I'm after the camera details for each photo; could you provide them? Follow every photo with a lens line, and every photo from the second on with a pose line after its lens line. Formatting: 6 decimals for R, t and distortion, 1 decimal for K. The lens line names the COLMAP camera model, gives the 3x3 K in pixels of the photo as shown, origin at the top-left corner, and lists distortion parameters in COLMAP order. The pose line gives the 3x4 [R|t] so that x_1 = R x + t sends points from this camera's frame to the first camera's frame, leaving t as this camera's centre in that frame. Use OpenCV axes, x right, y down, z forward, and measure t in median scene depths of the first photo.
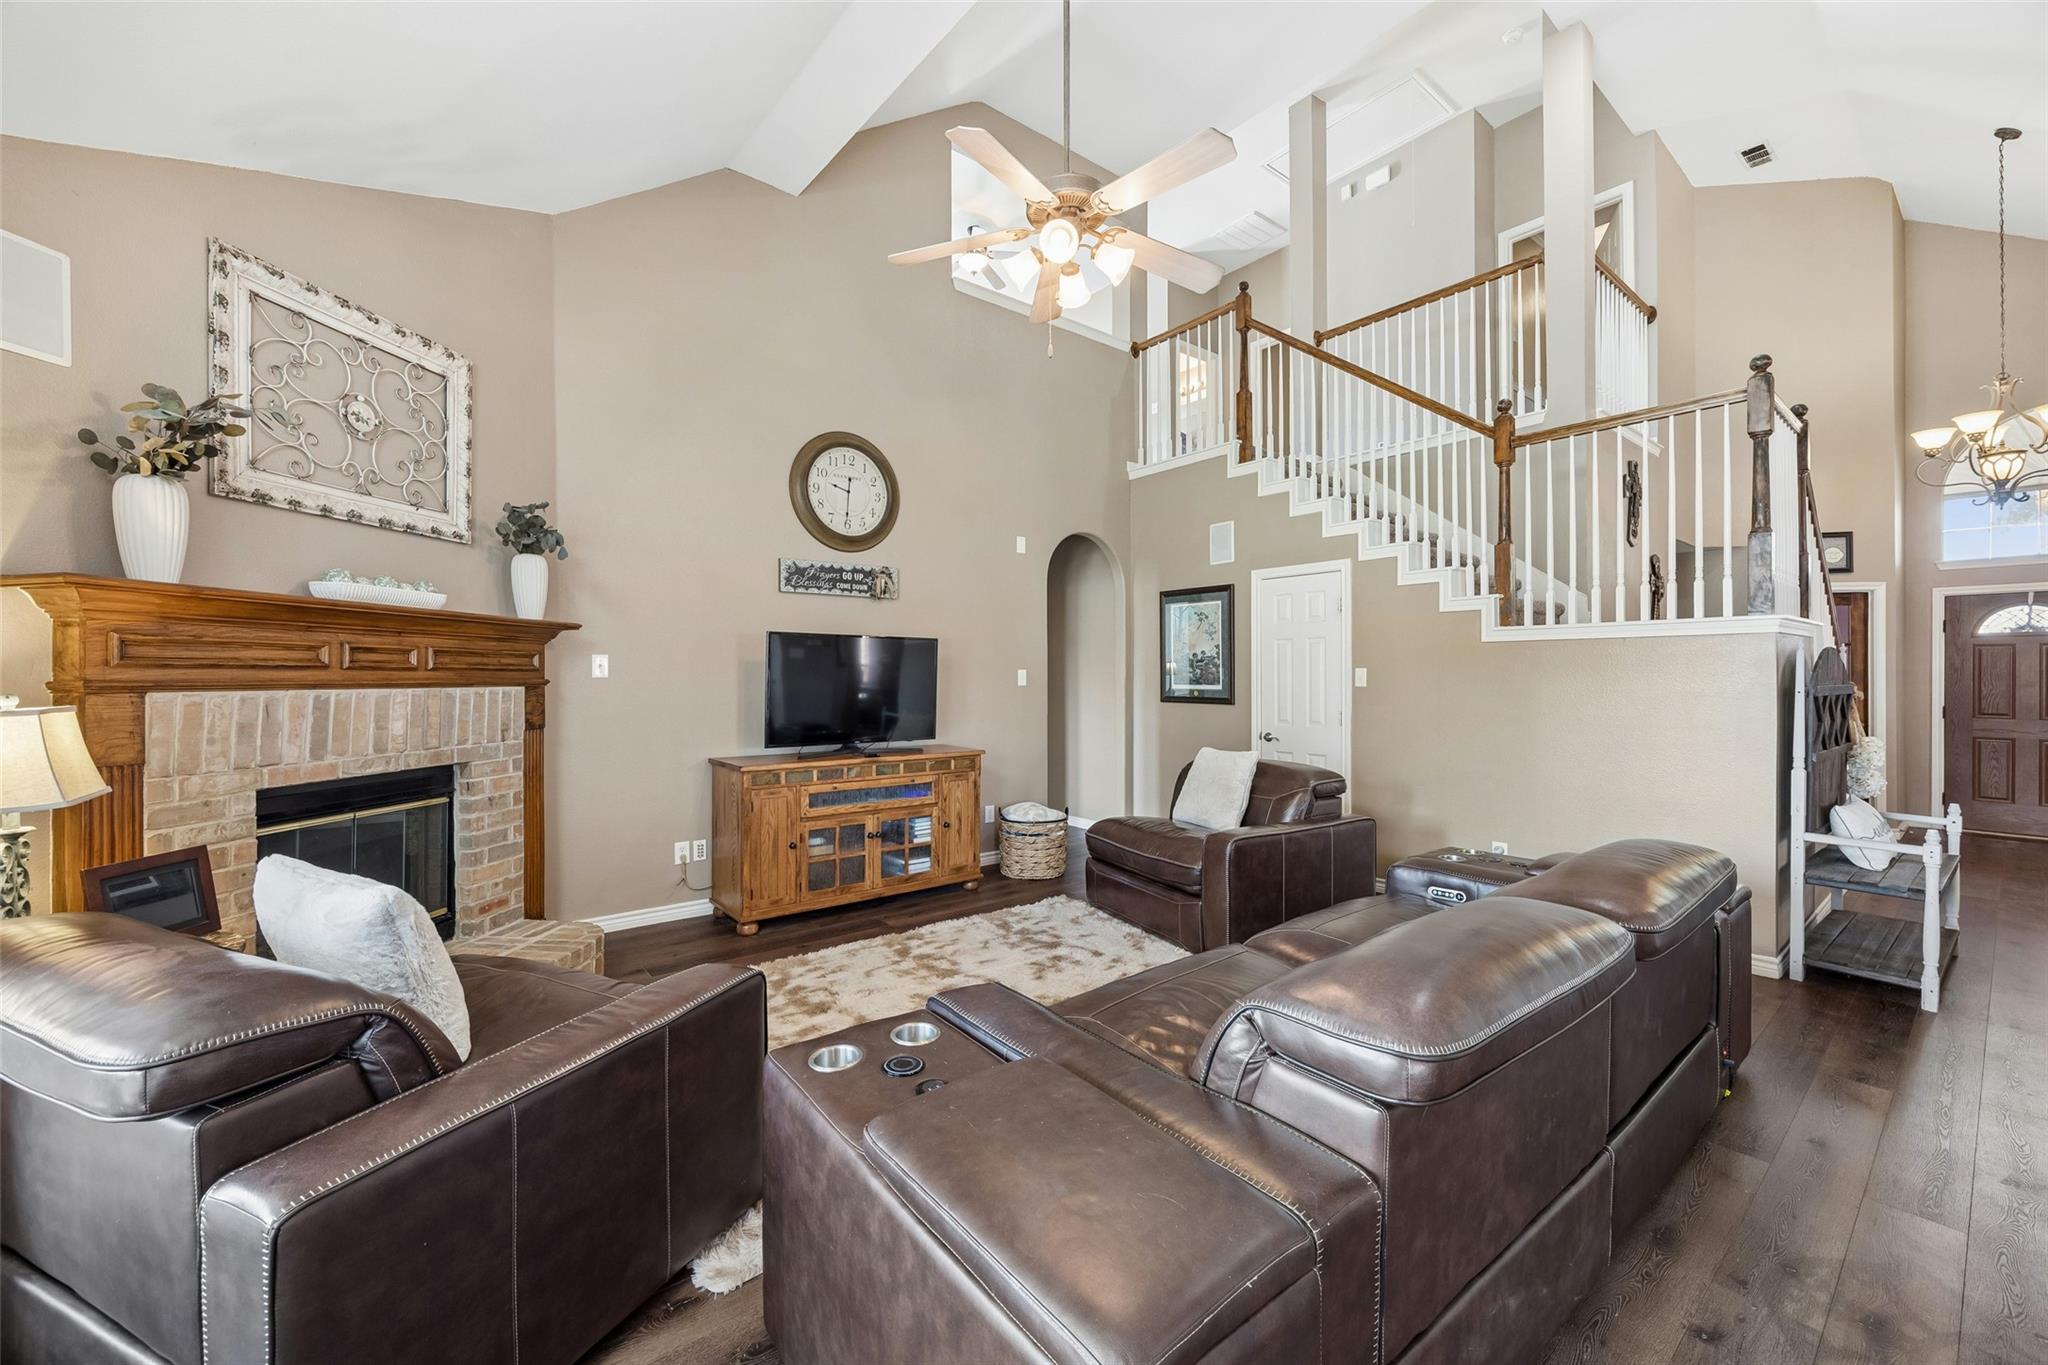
lens RADIAL K [[796.9, 0, 1015.8], [0, 796.9, 675.5], [0, 0, 1]] dist [-0.001016, -0.000092]
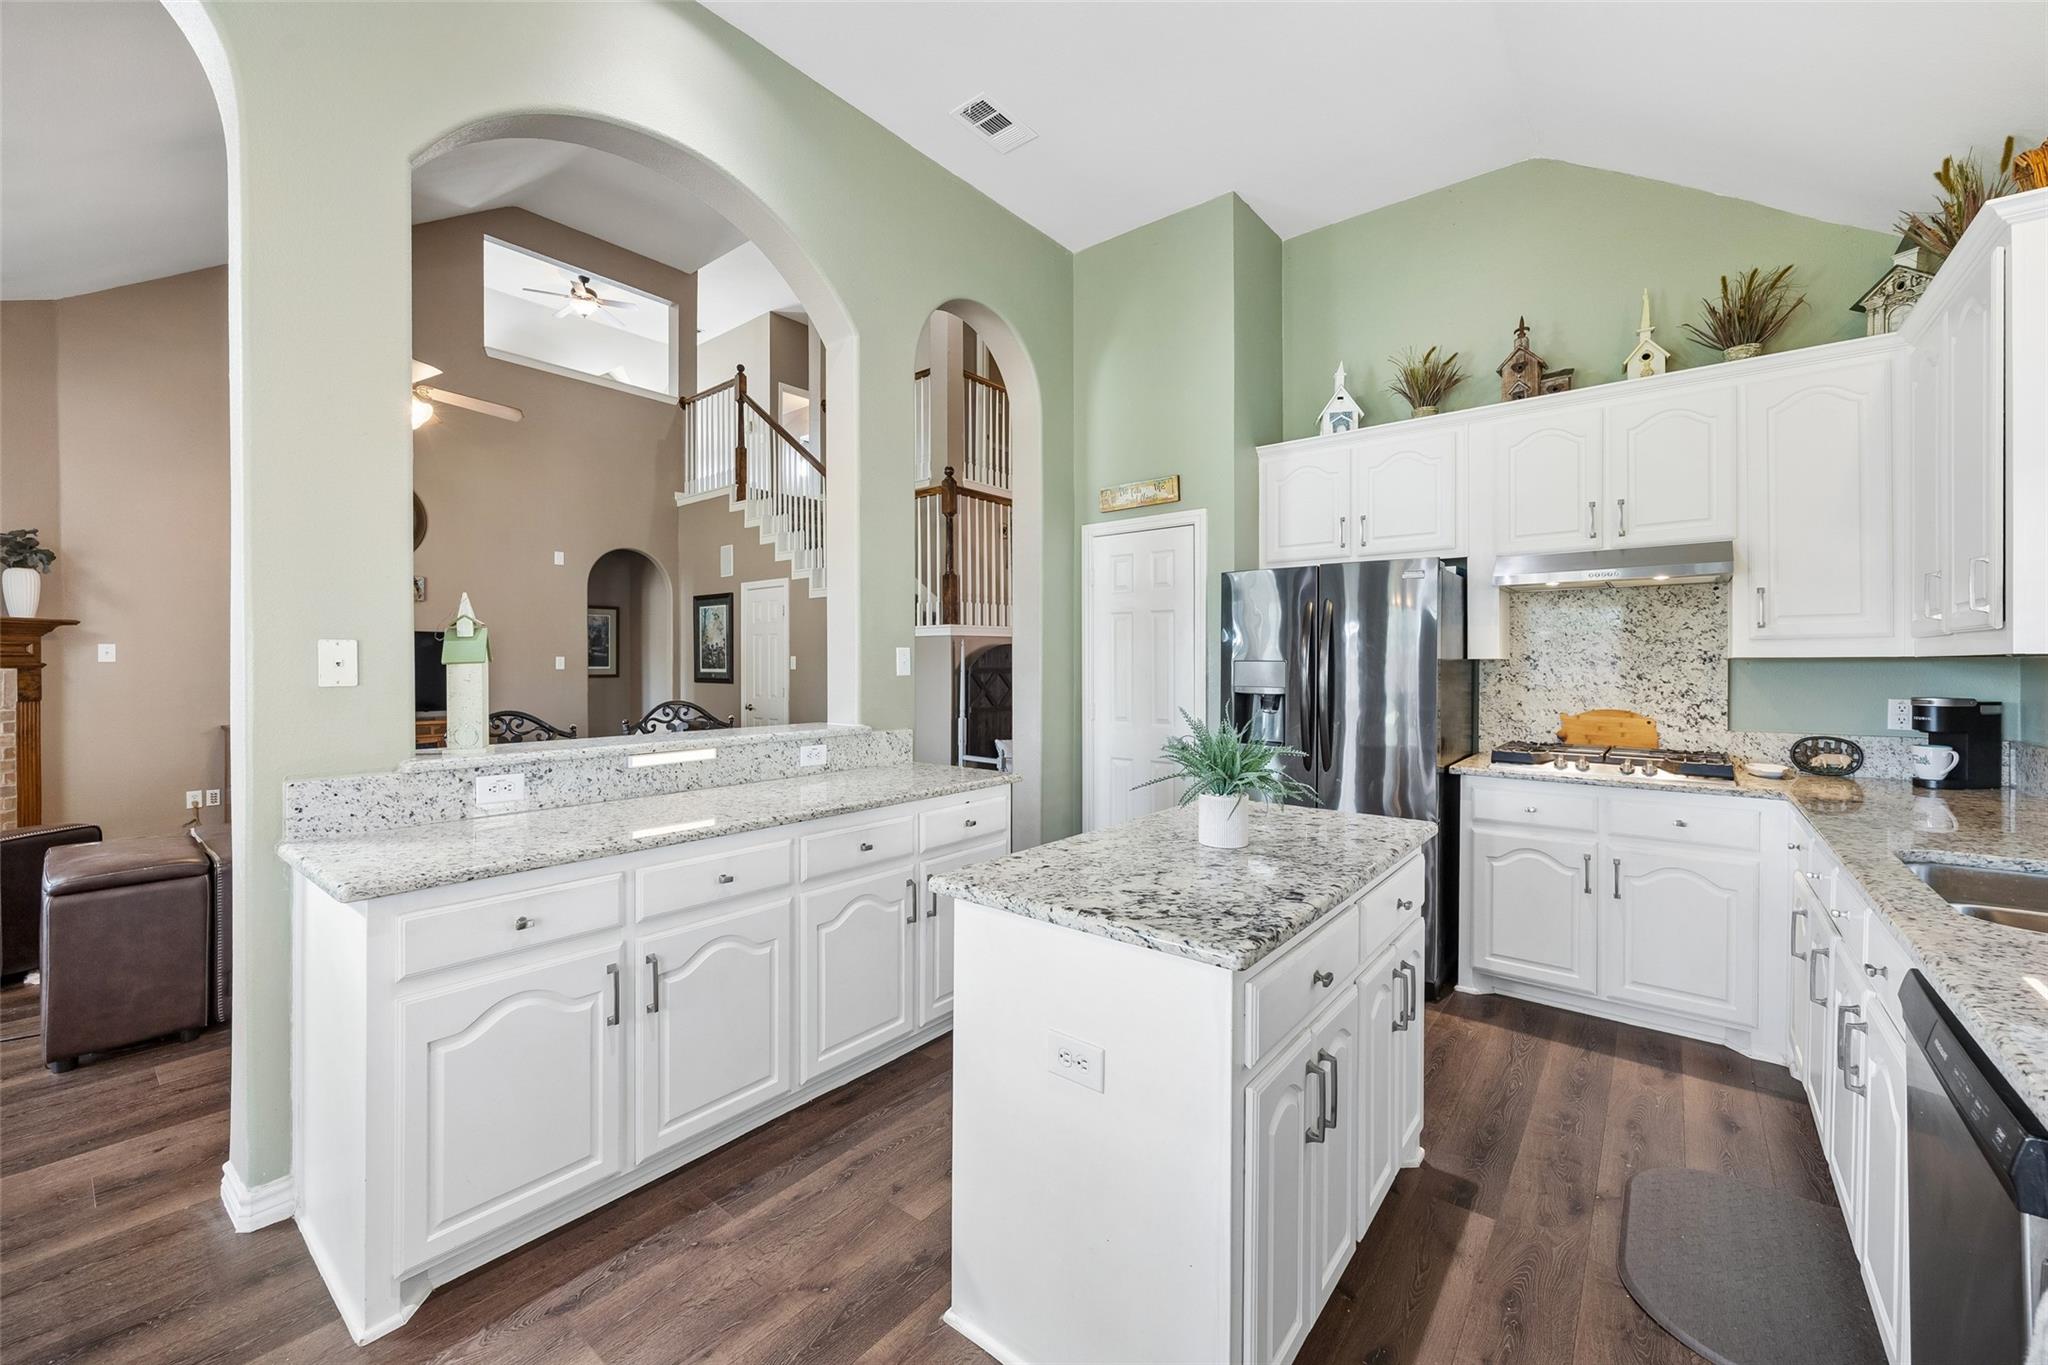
lens RADIAL K [[809.4, 0, 1013.1], [0, 809.4, 665.1], [0, 0, 1]] dist [0.000926, 0.000189]
pose [[0.976540, -0.000527, 0.215336, 0.677048], [0.000358, 1.000000, 0.000827, 0.007504], [-0.215337, -0.000730, 0.976540, -0.639536]]
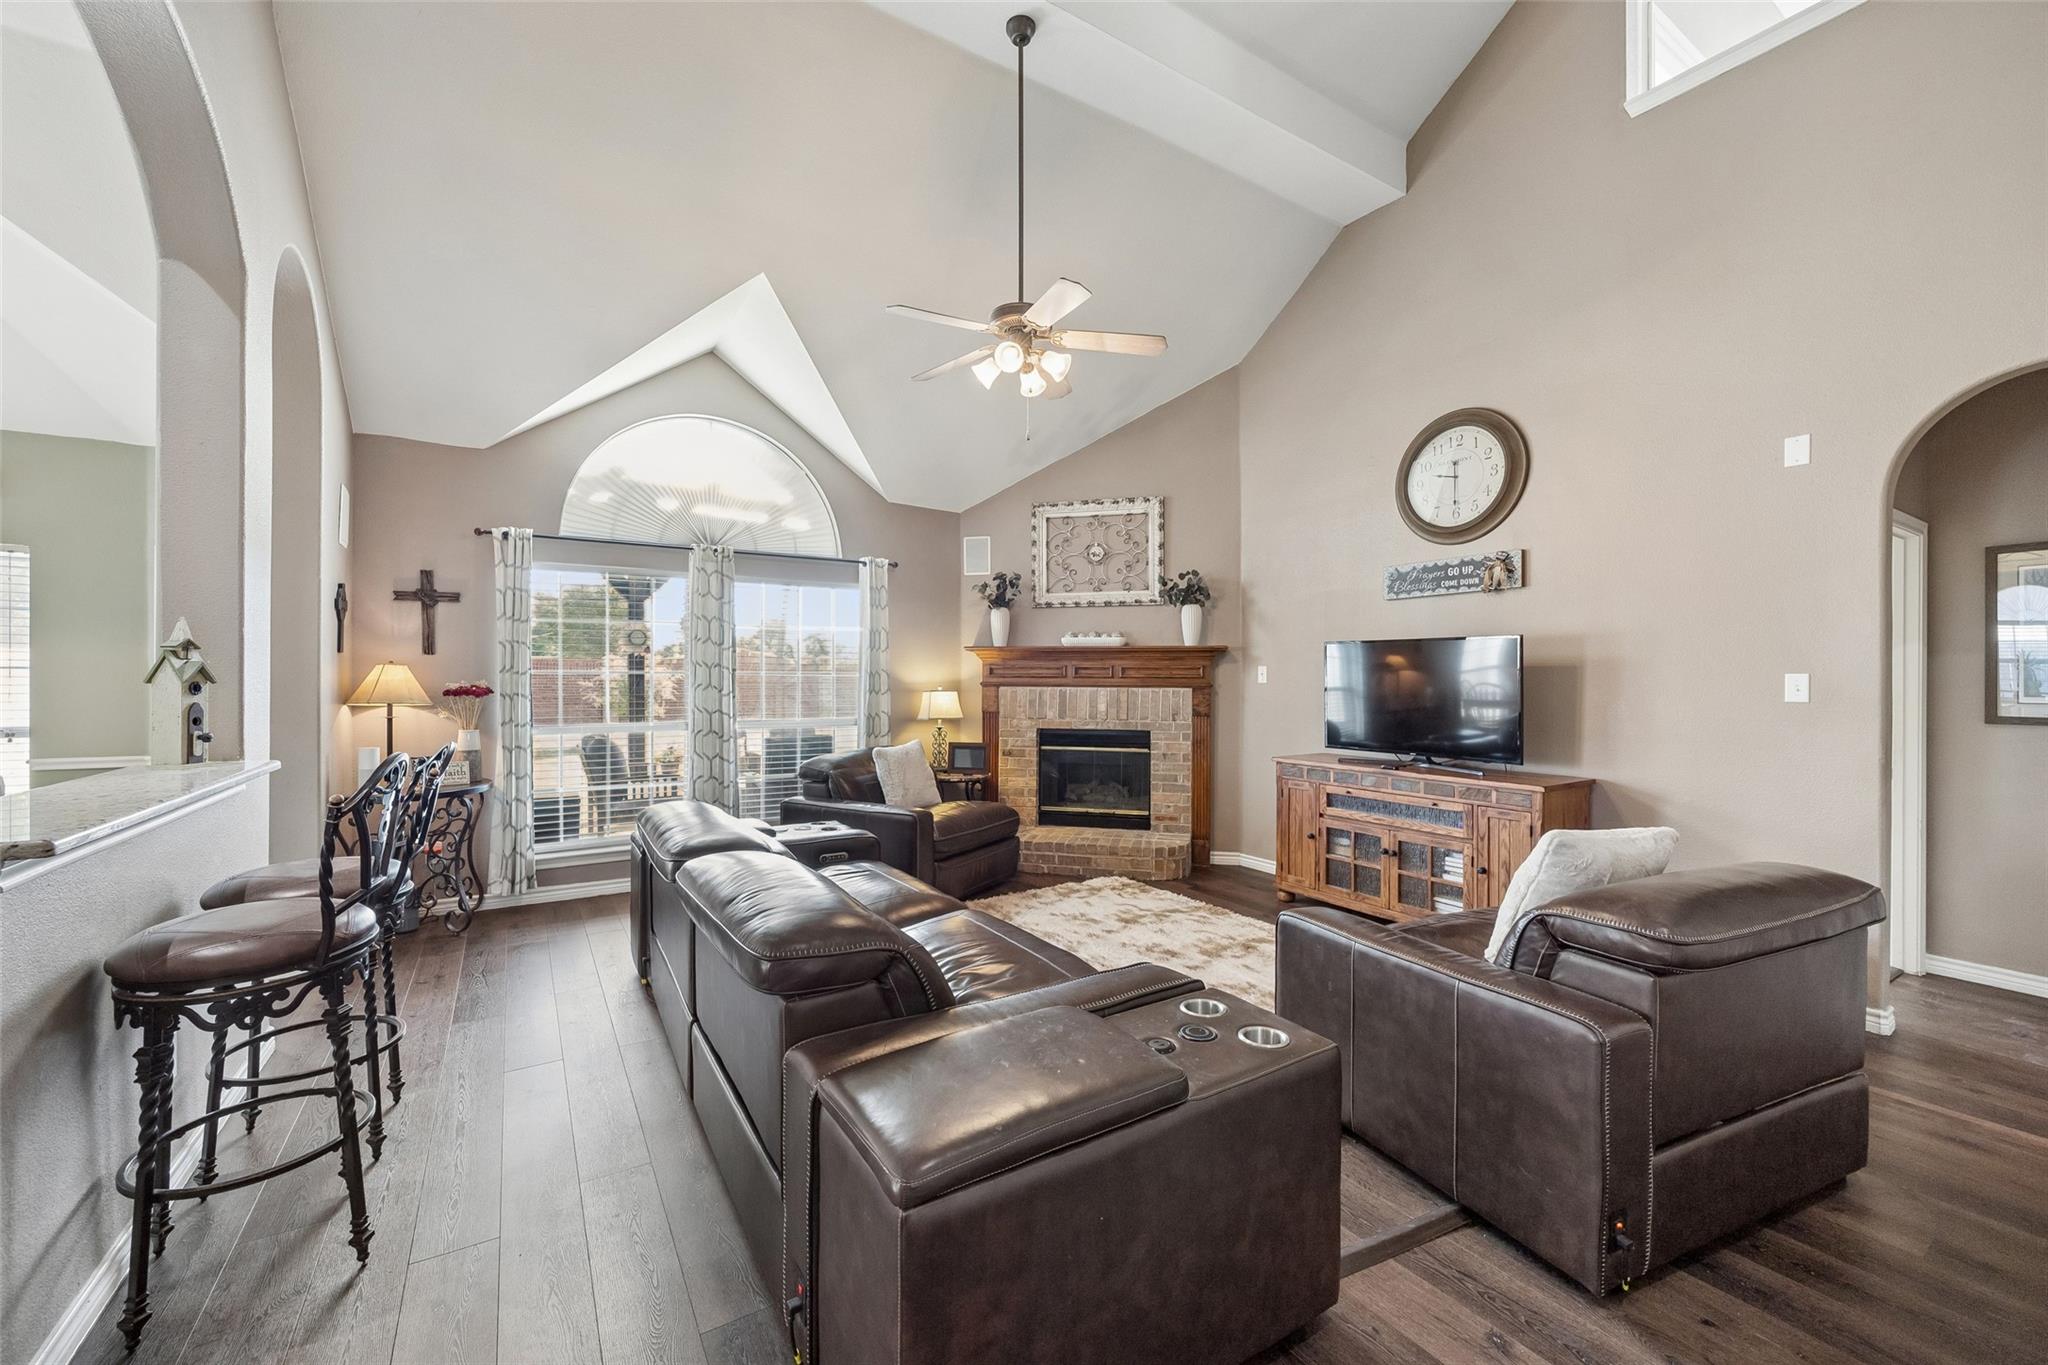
lens RADIAL K [[830.3, 0, 1024.0], [0, 830.3, 682.5], [0, 0, 1]] dist [0.002512, 0.000186]
pose [[-0.113482, 0.001414, -0.993539, 1.016955], [-0.005253, 0.999984, 0.002023, 0.000798], [0.993526, 0.005448, -0.113473, 0.824715]]
